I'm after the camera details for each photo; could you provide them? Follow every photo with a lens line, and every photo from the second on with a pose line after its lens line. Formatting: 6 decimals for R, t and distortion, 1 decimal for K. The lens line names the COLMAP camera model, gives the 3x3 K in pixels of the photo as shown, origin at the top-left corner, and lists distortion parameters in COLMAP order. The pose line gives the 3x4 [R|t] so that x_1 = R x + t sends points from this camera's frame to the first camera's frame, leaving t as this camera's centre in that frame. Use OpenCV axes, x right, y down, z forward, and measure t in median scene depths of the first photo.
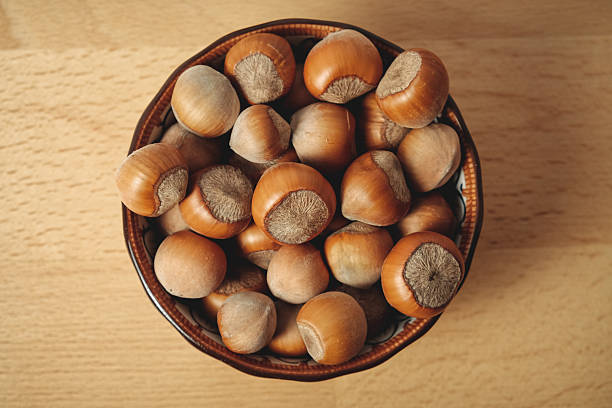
lens RADIAL K [[1558.0, 0, 306.0], [0, 1558.0, 204.0], [0, 0, 1]] dist [-0.076916, 0.751237]
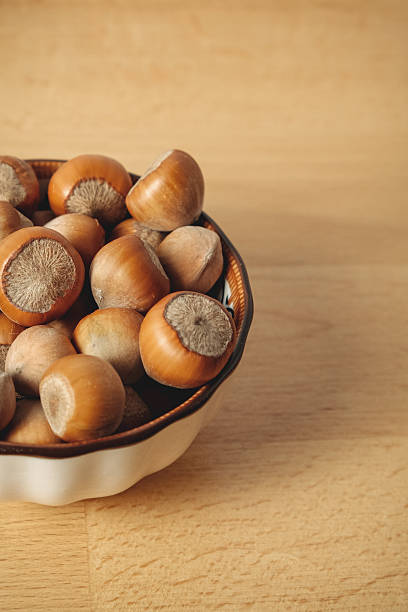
lens RADIAL K [[1558.0, 0, 204.4], [0, 1558.0, 263.2], [0, 0, 1]] dist [-0.076916, 0.751237]
pose [[0.995973, -0.012209, 0.088821, 0.007697], [0.066184, 0.768424, -0.636510, 0.501348], [-0.060481, 0.639825, 0.766137, 0.284875]]
